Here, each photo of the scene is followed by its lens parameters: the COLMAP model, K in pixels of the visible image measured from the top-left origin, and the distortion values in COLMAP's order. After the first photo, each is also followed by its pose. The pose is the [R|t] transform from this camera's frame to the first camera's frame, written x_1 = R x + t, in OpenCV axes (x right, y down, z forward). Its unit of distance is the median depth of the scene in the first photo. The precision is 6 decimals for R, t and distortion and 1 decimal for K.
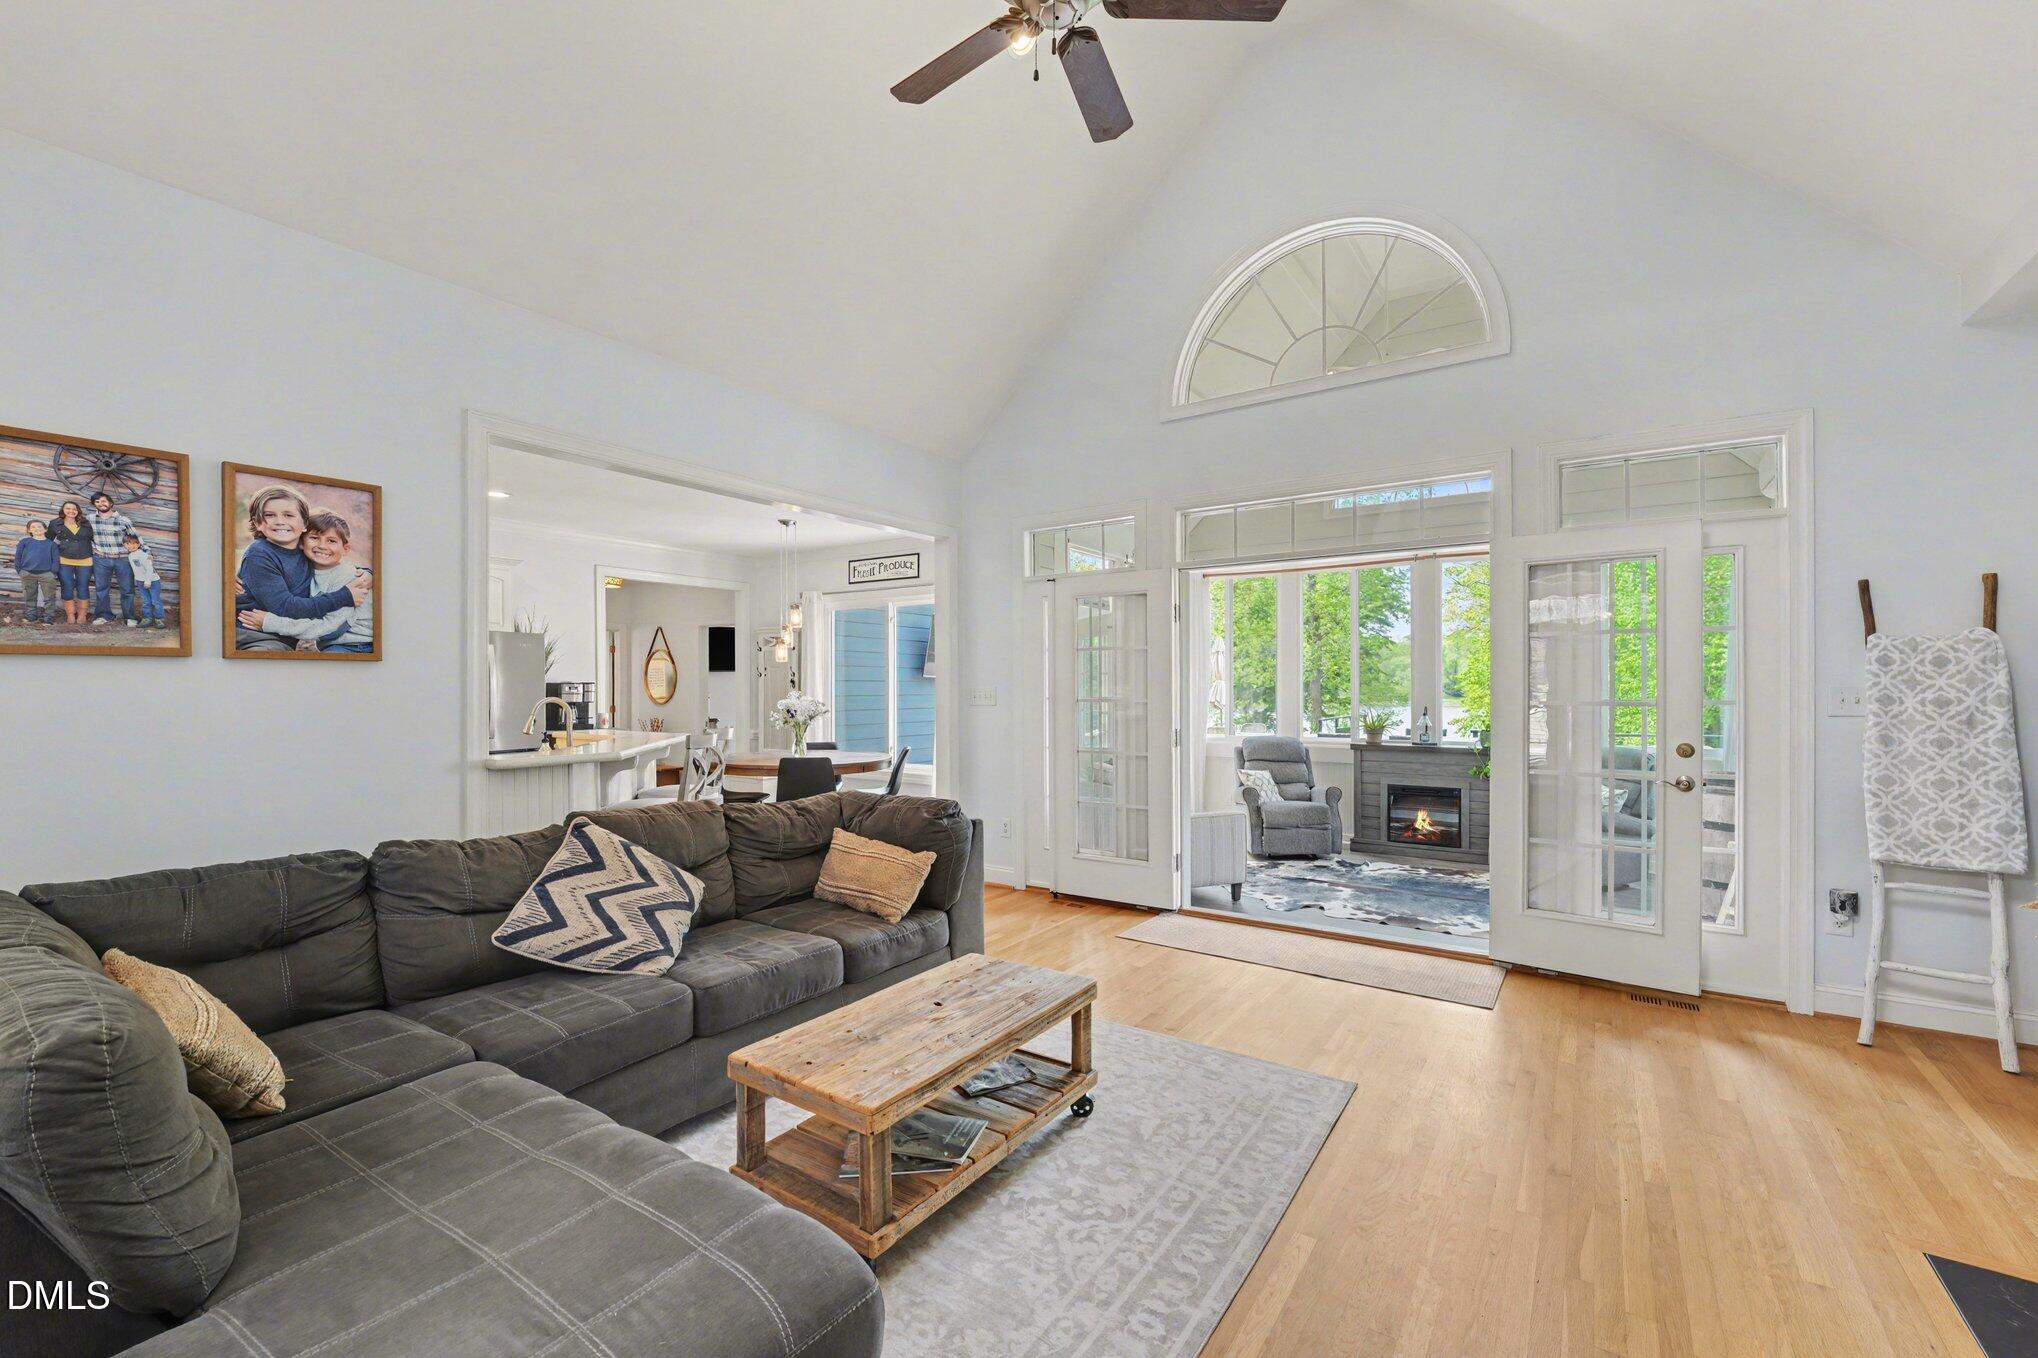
lens RADIAL K [[852.2, 0, 1024.5], [0, 852.2, 682.3], [0, 0, 1]] dist [-0.013332, 0.000198]
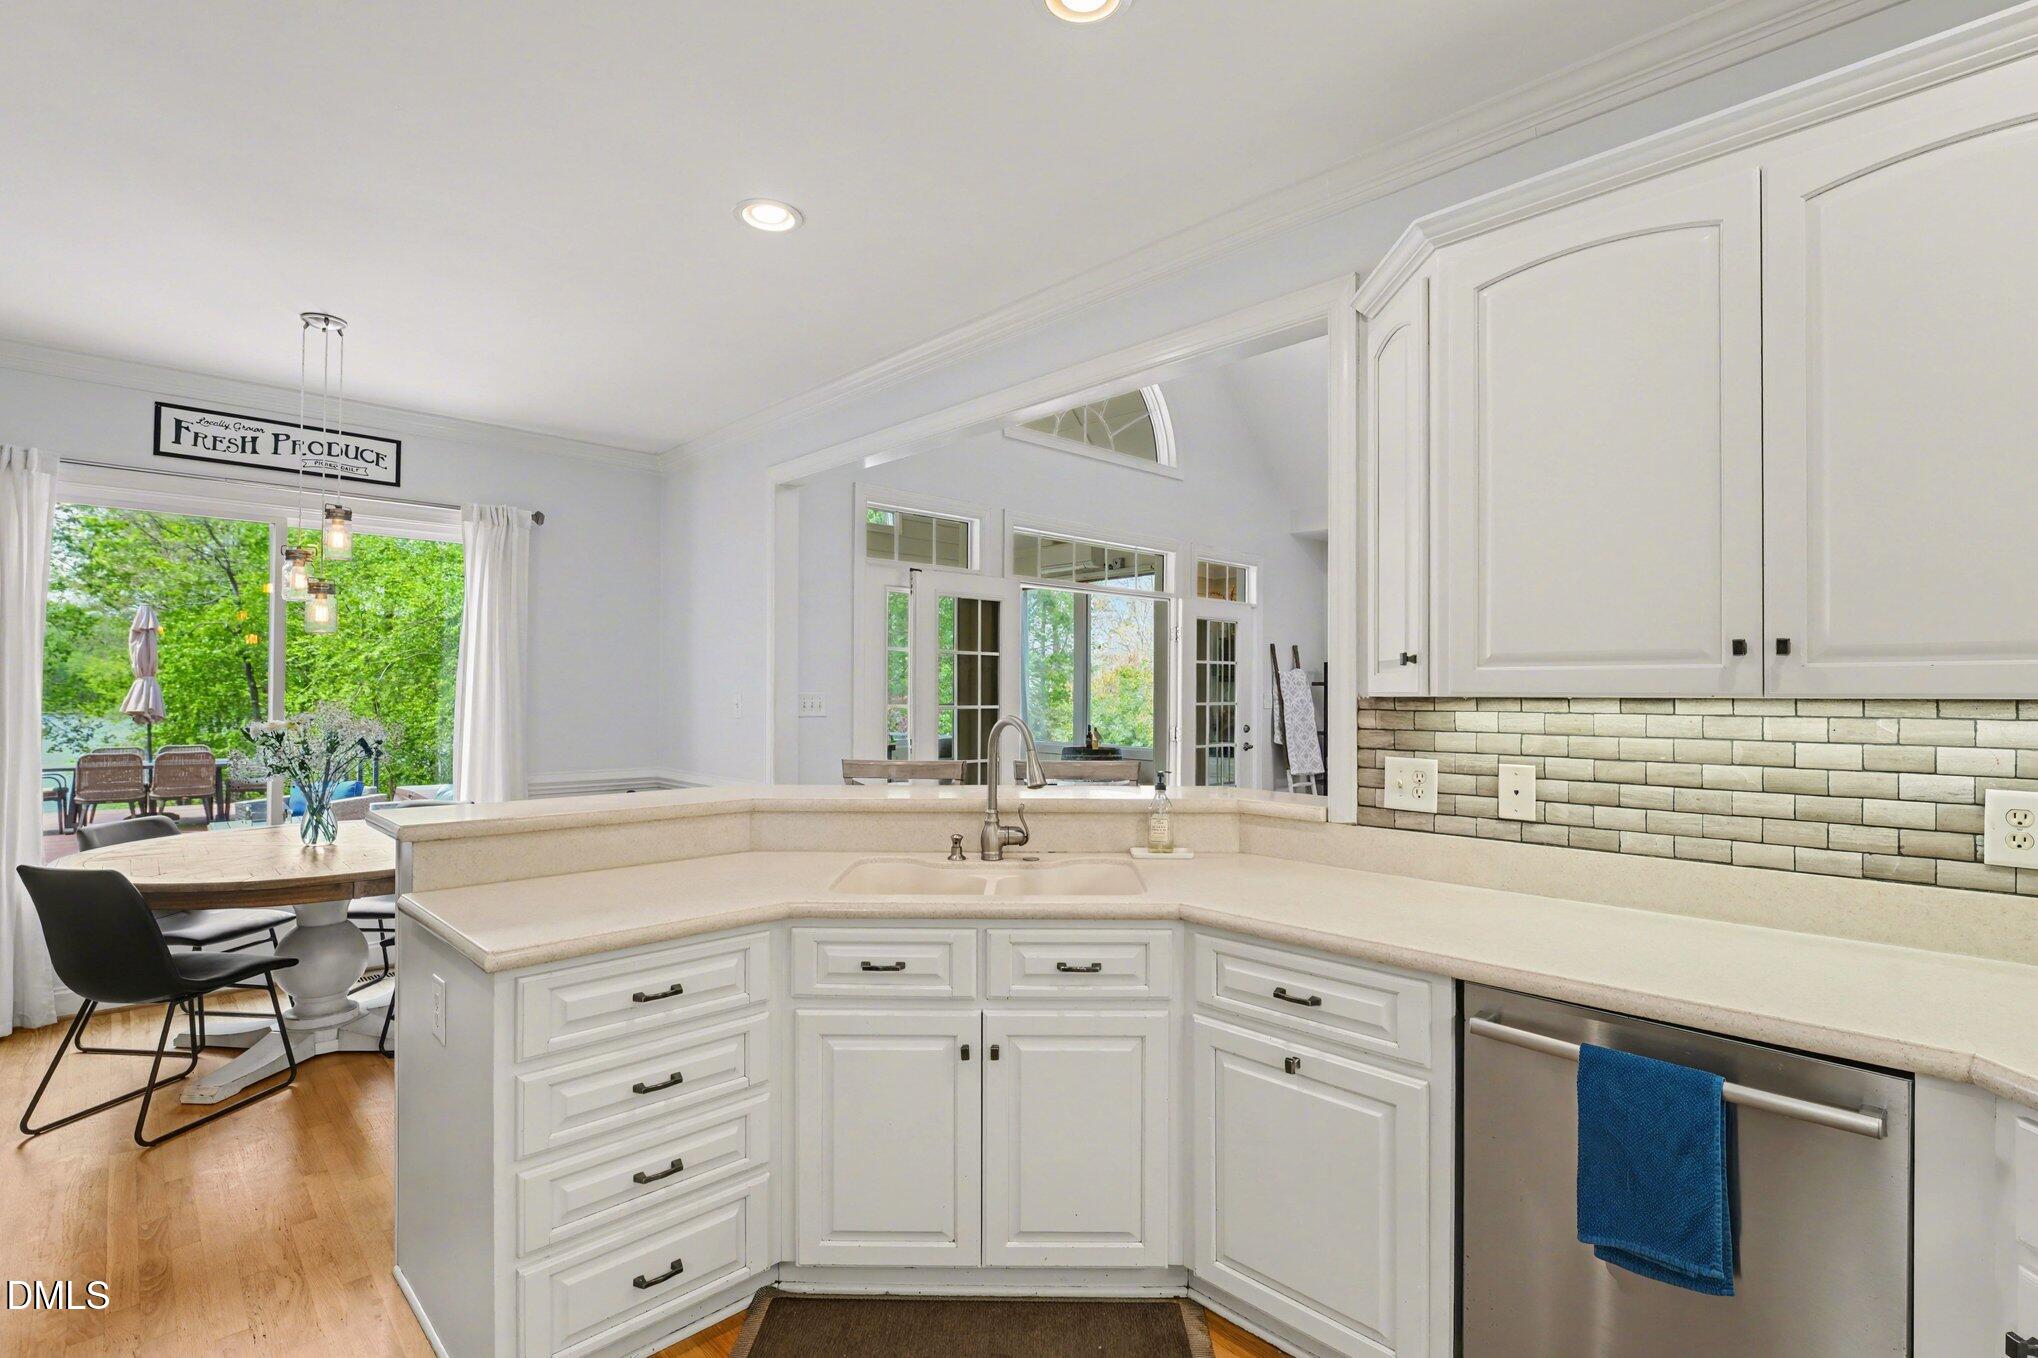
lens RADIAL K [[947.7, 0, 1007.9], [0, 947.7, 682.7], [0, 0, 1]] dist [-0.002044, -0.000008]
pose [[0.208627, 0.015257, 0.977876, -1.594071], [-0.001896, 0.999883, -0.015196, 0.036575], [-0.977994, 0.001316, 0.208631, 1.187059]]
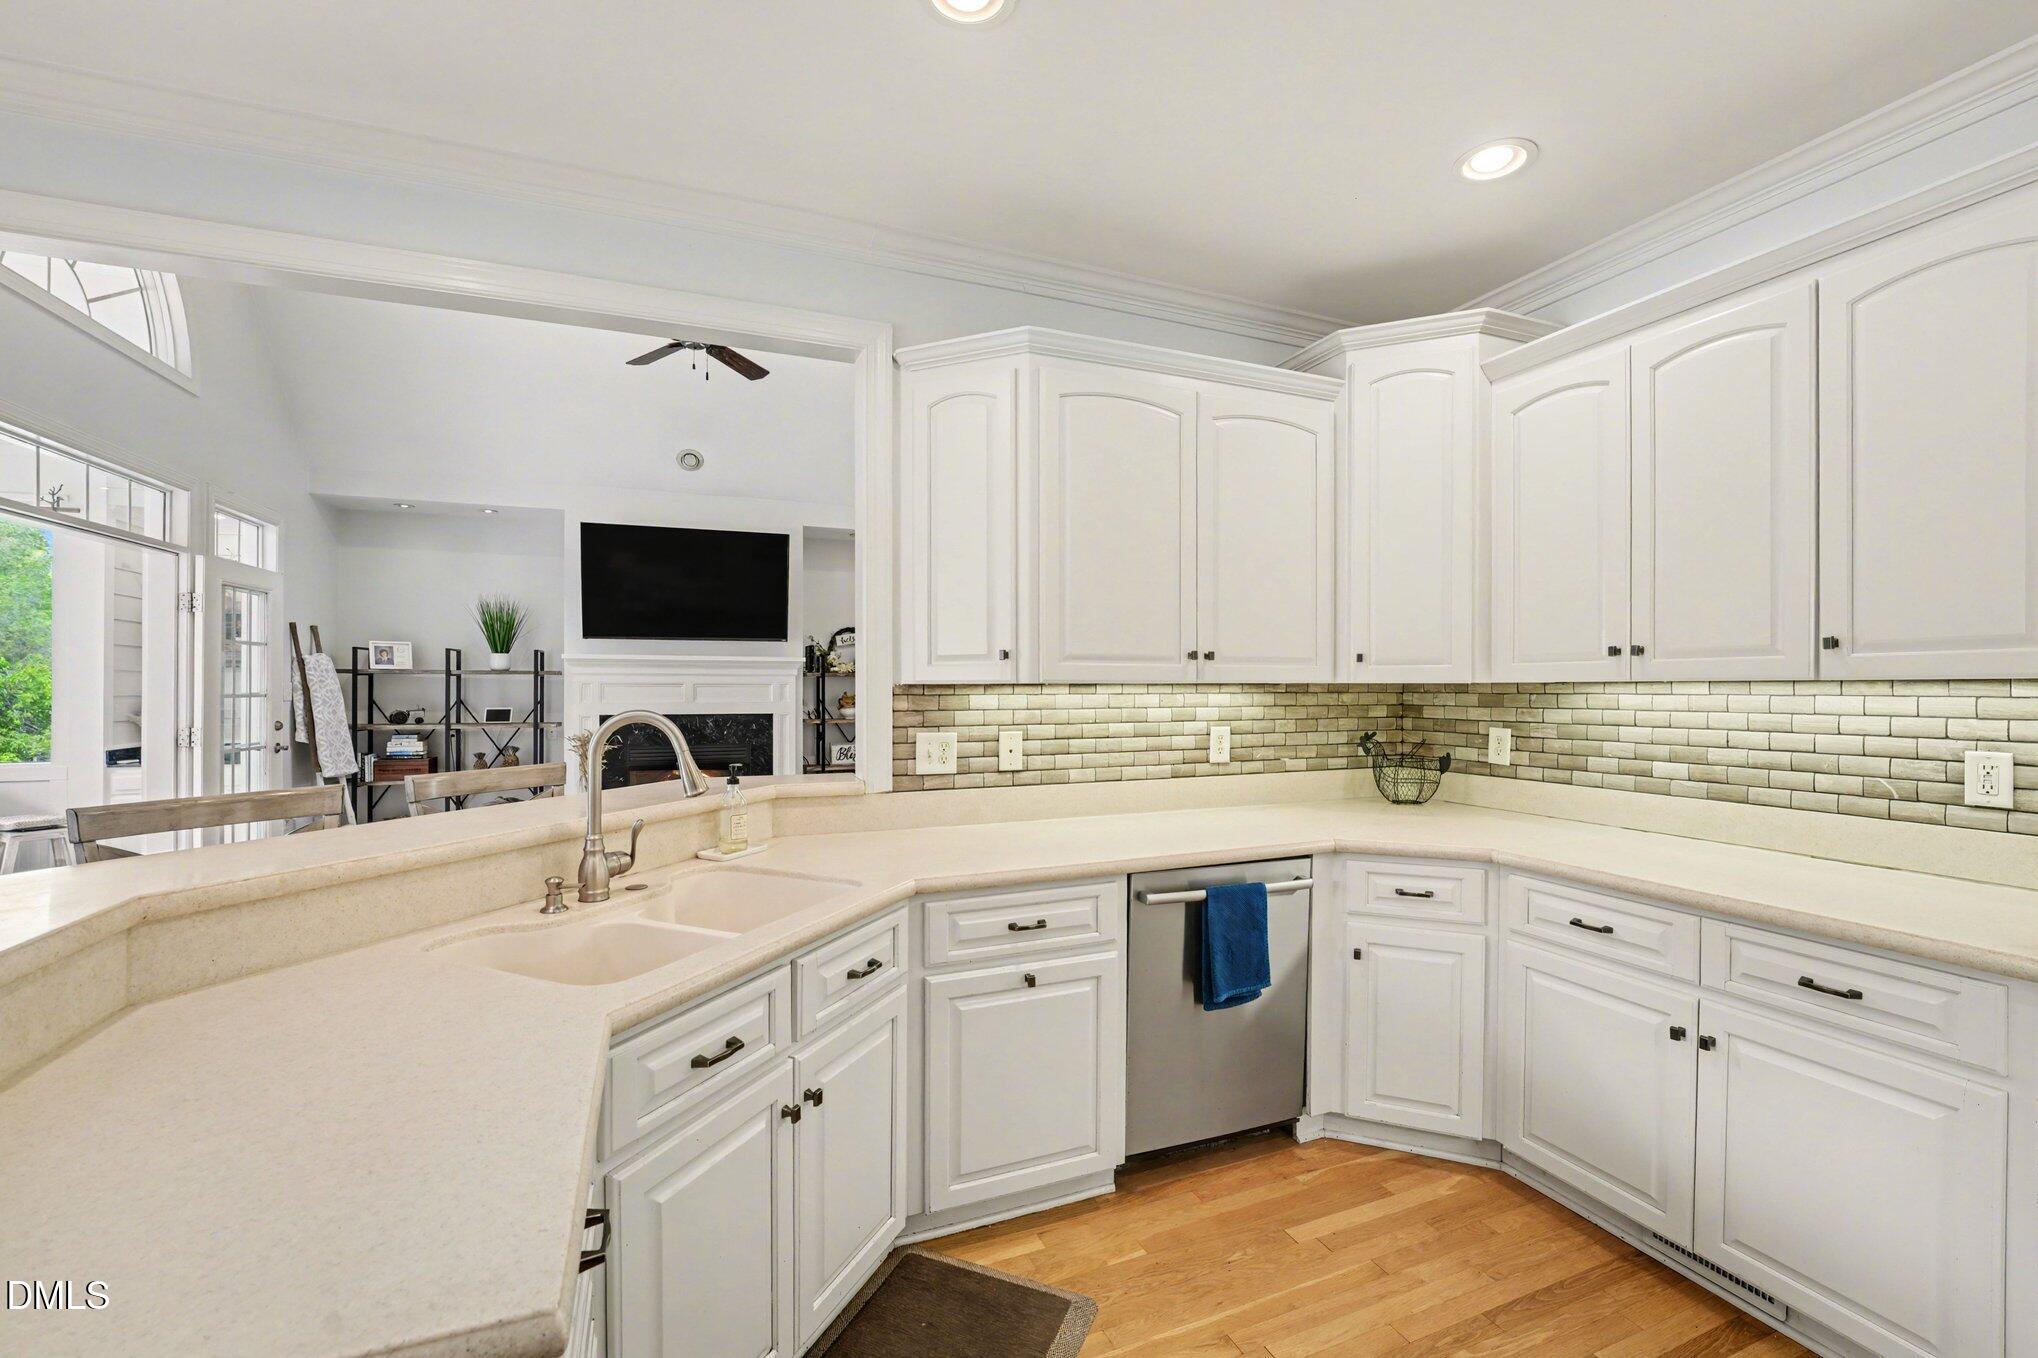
lens RADIAL K [[852.2, 0, 1024.5], [0, 852.2, 682.3], [0, 0, 1]] dist [-0.013332, 0.000198]
pose [[-0.835519, 0.004509, 0.549443, -1.320244], [0.004231, 0.999989, -0.001773, 0.036040], [-0.549445, 0.000844, -0.835530, 1.718350]]
